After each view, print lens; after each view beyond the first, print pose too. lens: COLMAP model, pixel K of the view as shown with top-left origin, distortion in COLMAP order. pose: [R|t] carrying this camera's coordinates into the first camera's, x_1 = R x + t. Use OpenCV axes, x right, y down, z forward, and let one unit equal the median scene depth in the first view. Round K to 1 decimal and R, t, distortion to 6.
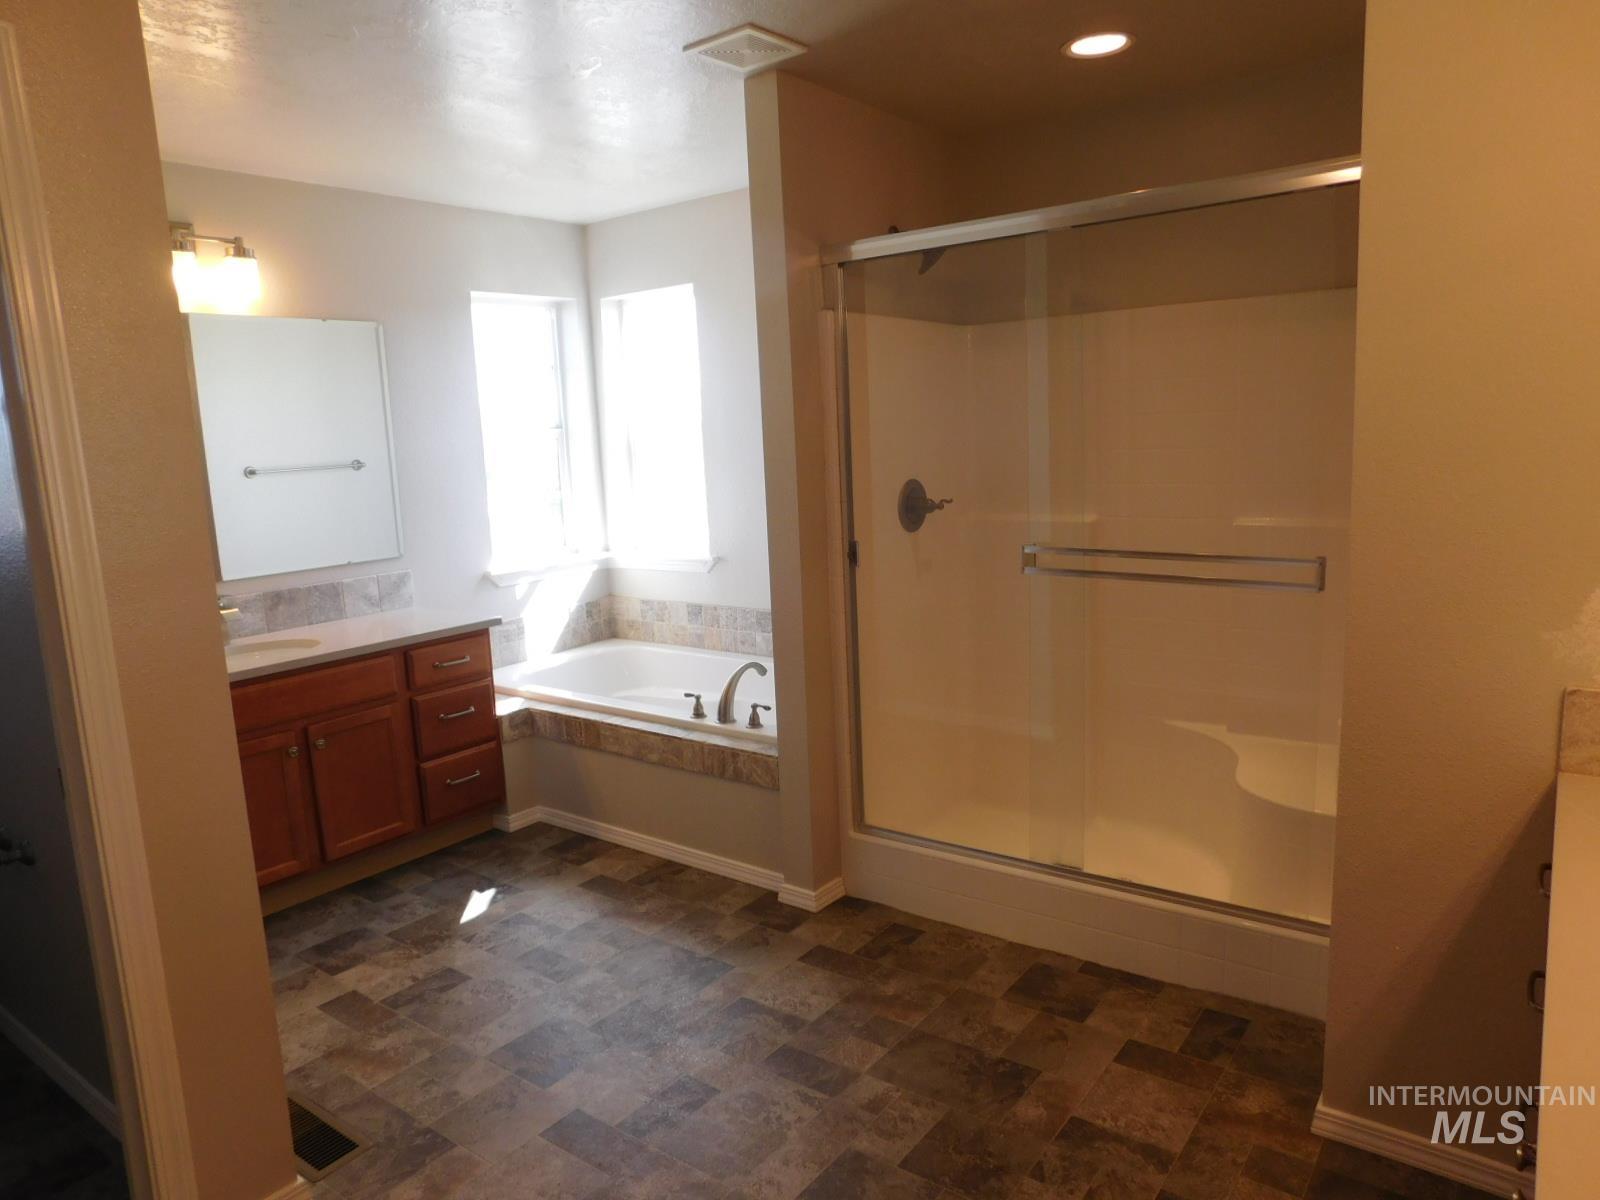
lens RADIAL K [[1042.2, 0, 807.0], [0, 1042.2, 600.4], [0, 0, 1]] dist [-0.088813, 0.053950]
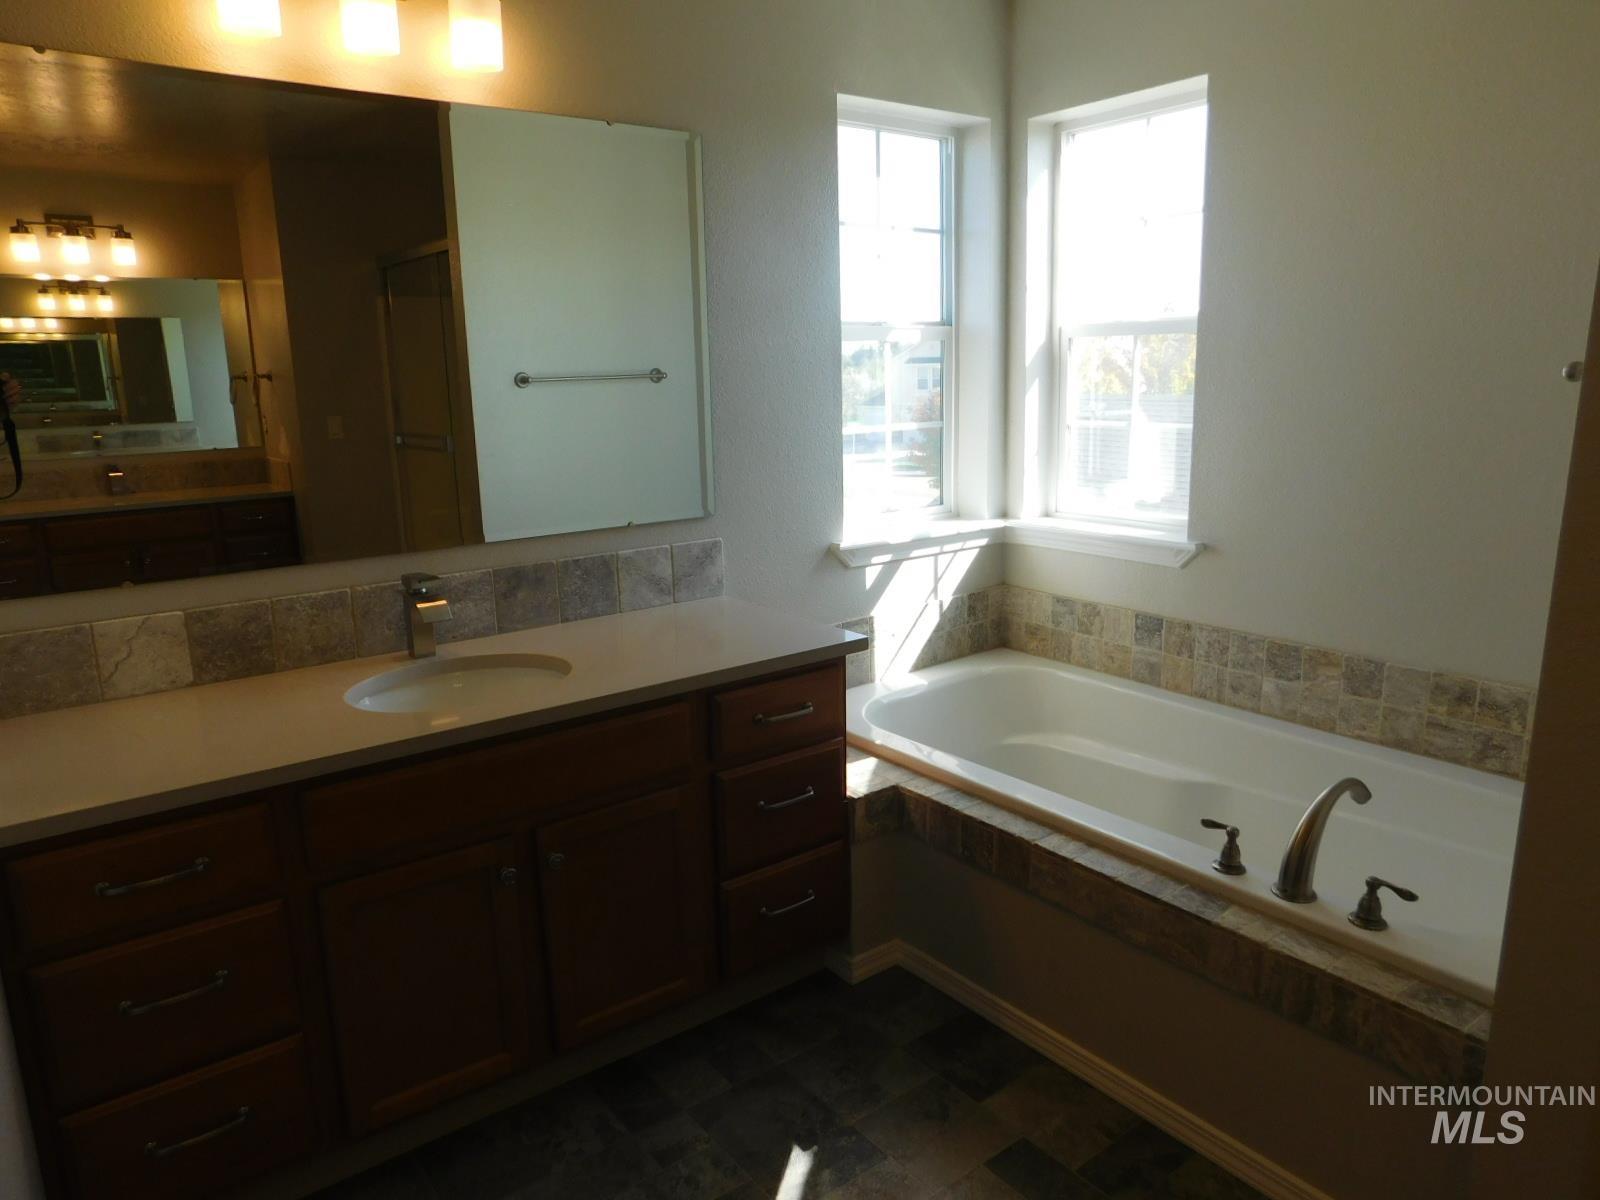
lens RADIAL K [[1100.4, 0, 802.9], [0, 1100.4, 622.4], [0, 0, 1]] dist [-0.055062, 0.001656]
pose [[0.958582, 0.086085, -0.271494, -0.172079], [-0.065603, 0.994333, 0.083654, -0.044287], [0.277157, -0.062379, 0.958798, 0.417628]]
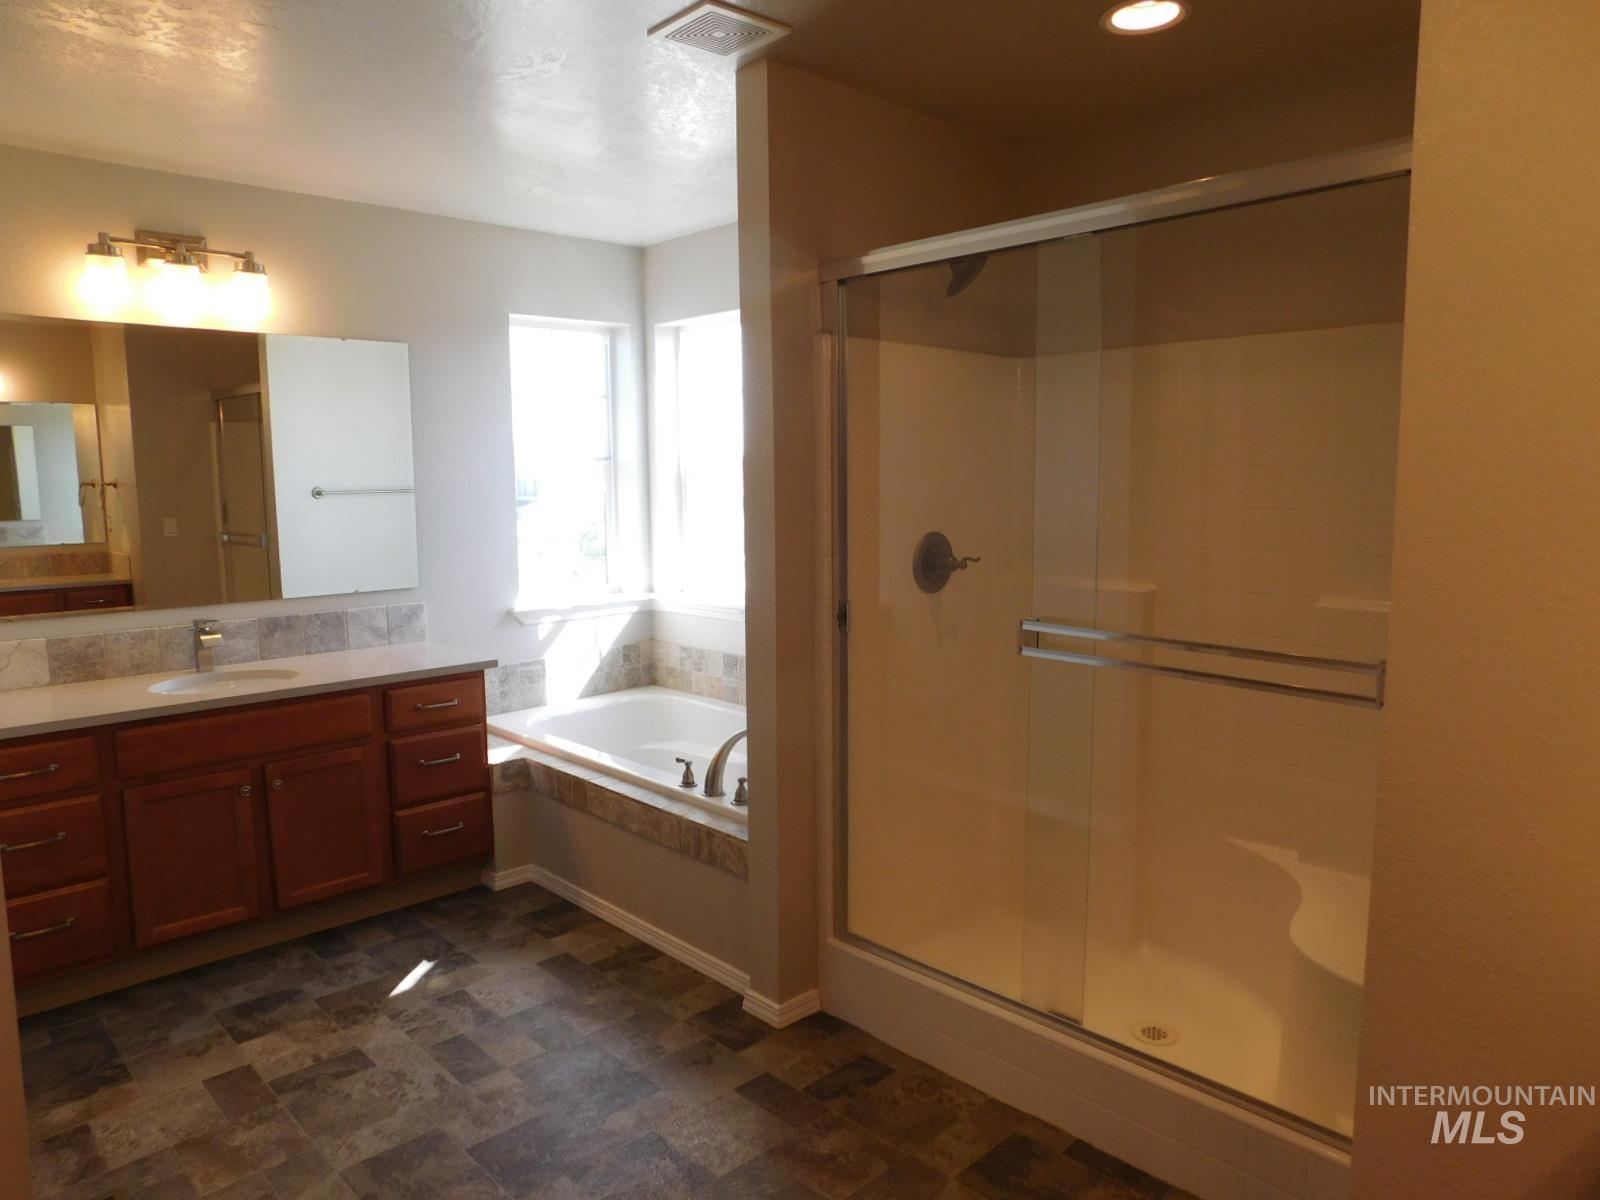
lens RADIAL K [[1054.7, 0, 789.9], [0, 1054.7, 601.7], [0, 0, 1]] dist [-0.088060, 0.057517]
pose [[0.986669, 0.053652, -0.153645, 0.112754], [-0.059349, 0.997701, -0.032730, -0.021606], [0.151535, 0.041412, 0.987584, 0.113050]]
